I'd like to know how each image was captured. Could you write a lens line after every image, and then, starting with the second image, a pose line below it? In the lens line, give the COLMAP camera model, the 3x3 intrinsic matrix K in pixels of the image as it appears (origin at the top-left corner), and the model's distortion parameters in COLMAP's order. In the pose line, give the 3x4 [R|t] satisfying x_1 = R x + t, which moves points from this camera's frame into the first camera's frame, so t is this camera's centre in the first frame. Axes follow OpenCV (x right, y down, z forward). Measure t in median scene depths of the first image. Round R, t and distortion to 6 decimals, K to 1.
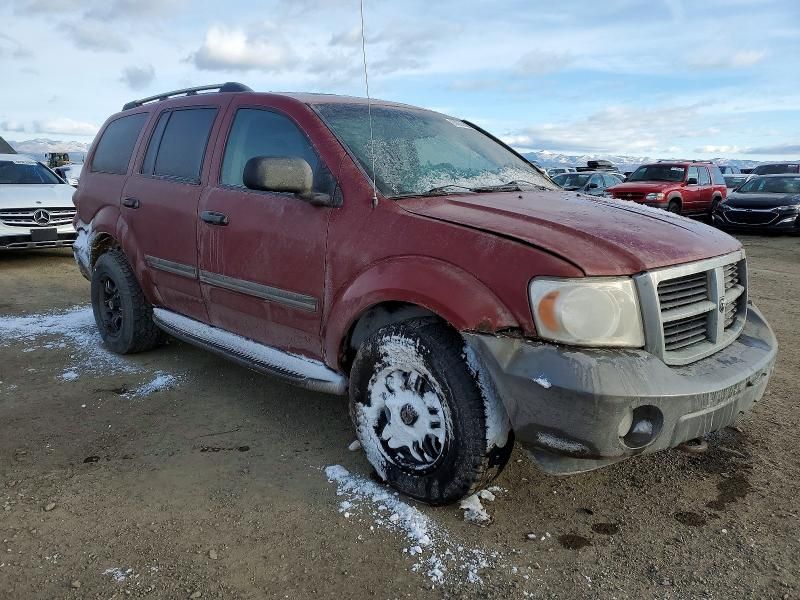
lens RADIAL K [[646.1, 0, 400.0], [0, 646.1, 300.0], [0, 0, 1]] dist [0.003613, 0.003017]
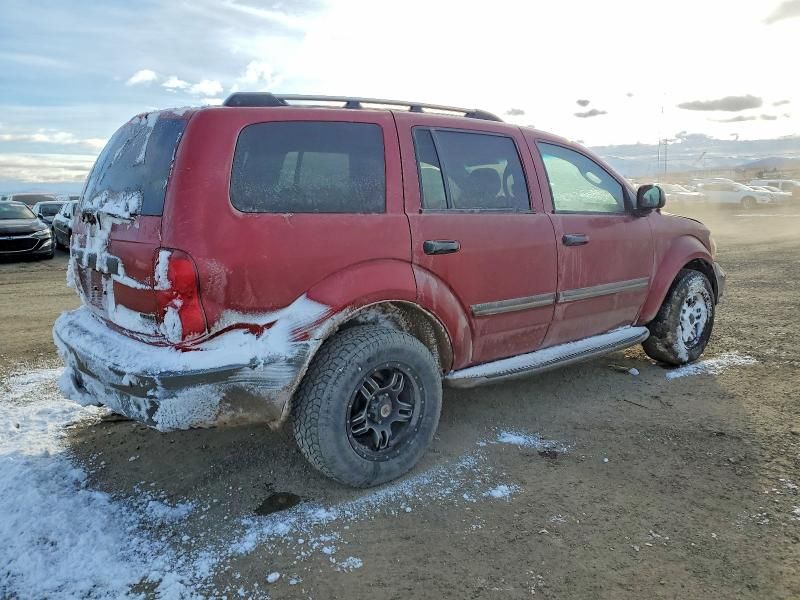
lens RADIAL K [[646.1, 0, 400.0], [0, 646.1, 300.0], [0, 0, 1]] dist [0.003613, 0.003017]
pose [[0.096522, -0.187065, 0.977594, -1.121929], [0.224948, 0.960868, 0.161654, -0.217433], [-0.969578, 0.204304, 0.134825, 0.917587]]
